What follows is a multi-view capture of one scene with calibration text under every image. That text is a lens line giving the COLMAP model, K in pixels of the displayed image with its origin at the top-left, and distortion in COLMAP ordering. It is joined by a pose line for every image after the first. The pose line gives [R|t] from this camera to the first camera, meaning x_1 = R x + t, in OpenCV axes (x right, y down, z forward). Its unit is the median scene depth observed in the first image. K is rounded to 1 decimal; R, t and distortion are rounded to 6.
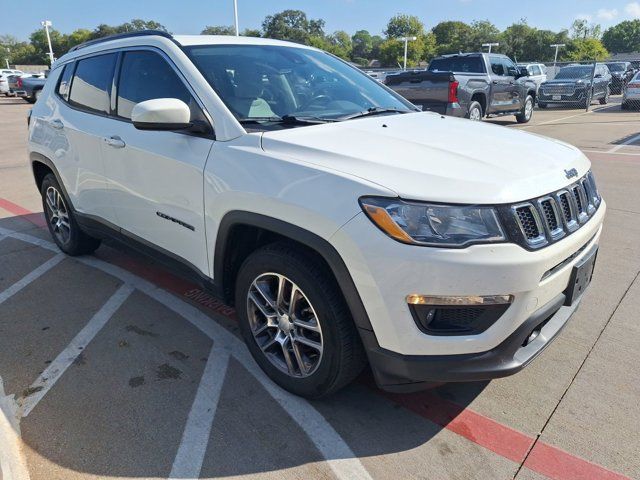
lens RADIAL K [[446.6, 0, 318.1], [0, 446.6, 241.4], [0, 0, 1]] dist [0.042540, -0.051681]
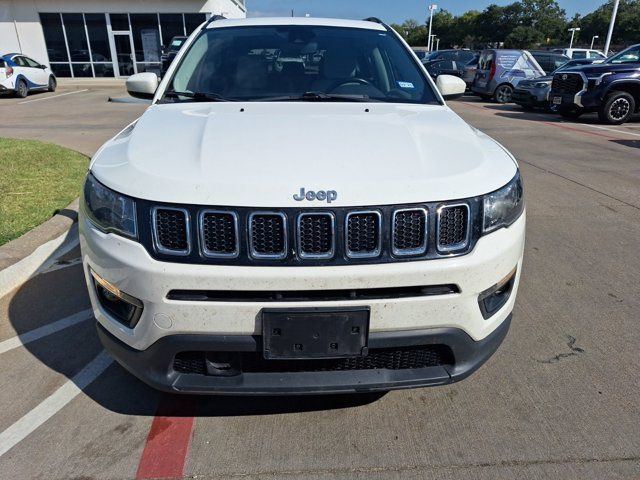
lens RADIAL K [[446.6, 0, 318.1], [0, 446.6, 241.4], [0, 0, 1]] dist [0.042540, -0.051681]
pose [[0.705643, 0.274525, -0.653226, 0.997980], [-0.249910, 0.959078, 0.133099, -0.165238], [0.663033, 0.069328, 0.745373, 0.438056]]
